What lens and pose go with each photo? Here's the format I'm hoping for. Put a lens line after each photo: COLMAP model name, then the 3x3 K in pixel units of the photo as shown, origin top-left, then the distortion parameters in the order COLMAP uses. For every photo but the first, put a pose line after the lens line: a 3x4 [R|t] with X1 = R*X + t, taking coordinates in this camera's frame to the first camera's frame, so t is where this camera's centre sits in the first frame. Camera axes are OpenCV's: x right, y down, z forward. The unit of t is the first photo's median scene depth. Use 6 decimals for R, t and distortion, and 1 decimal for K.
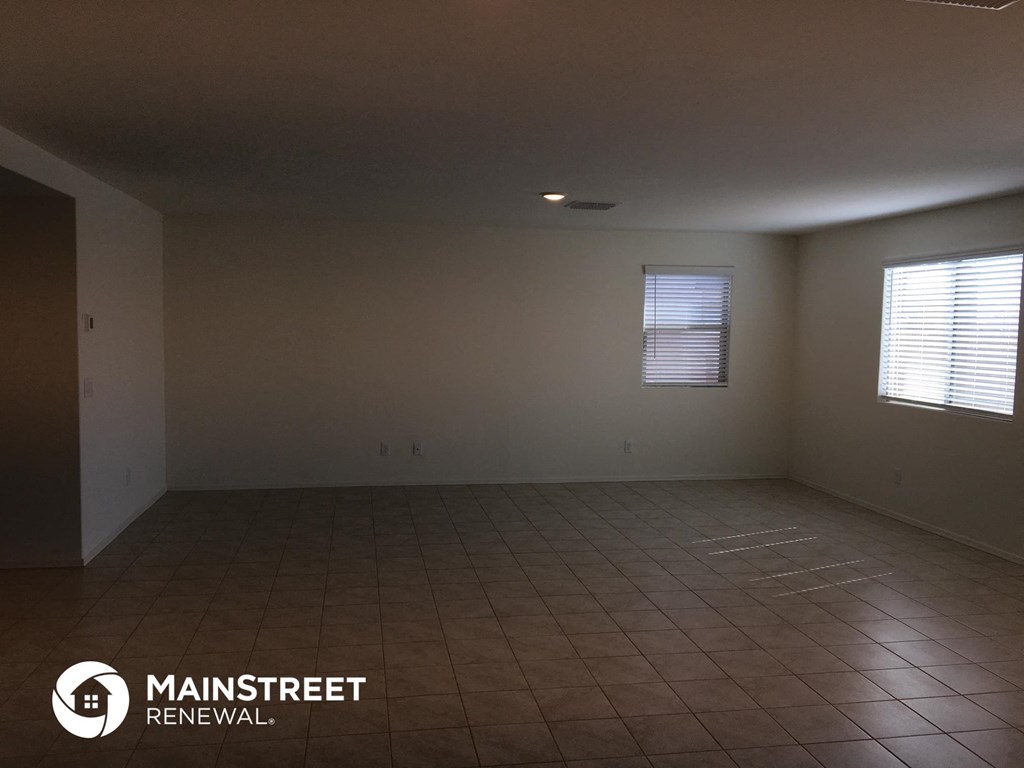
lens RADIAL K [[866.3, 0, 486.9], [0, 866.3, 381.2], [0, 0, 1]] dist [0.126599, -0.002193]
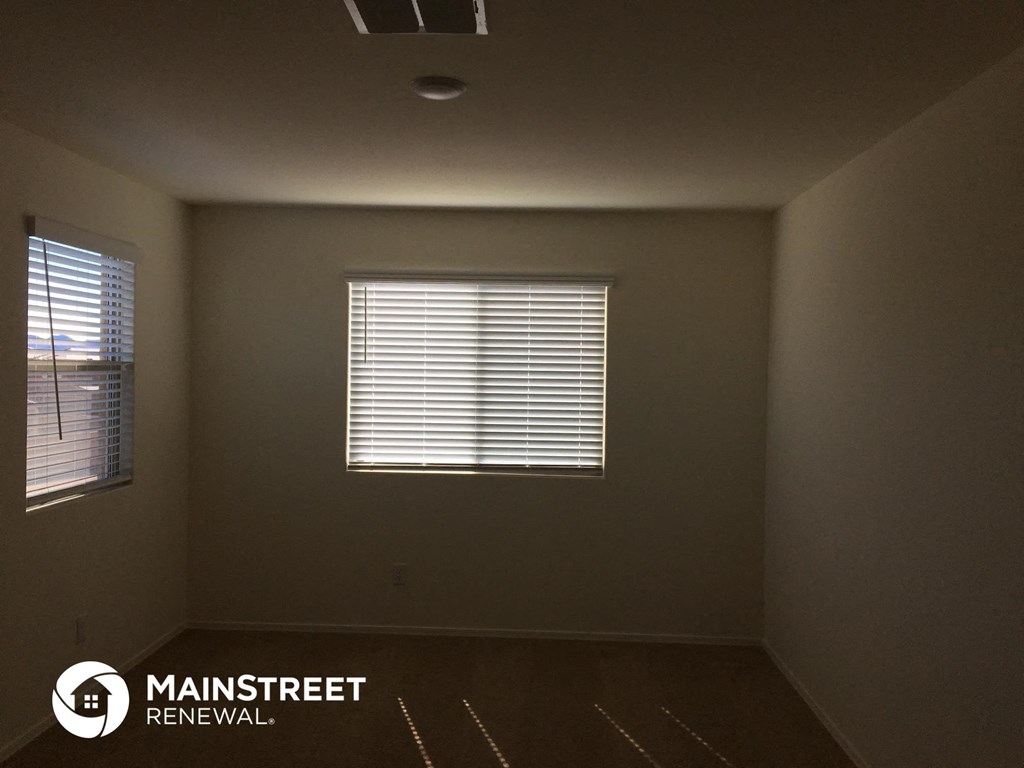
lens RADIAL K [[851.9, 0, 512.0], [0, 851.9, 384.0], [0, 0, 1]] dist [0.107088, -0.003345]
pose [[0.166883, -0.019283, 0.985788, -0.195639], [0.054348, 0.998469, 0.010331, -0.047707], [-0.984478, 0.051852, 0.167676, 0.774212]]
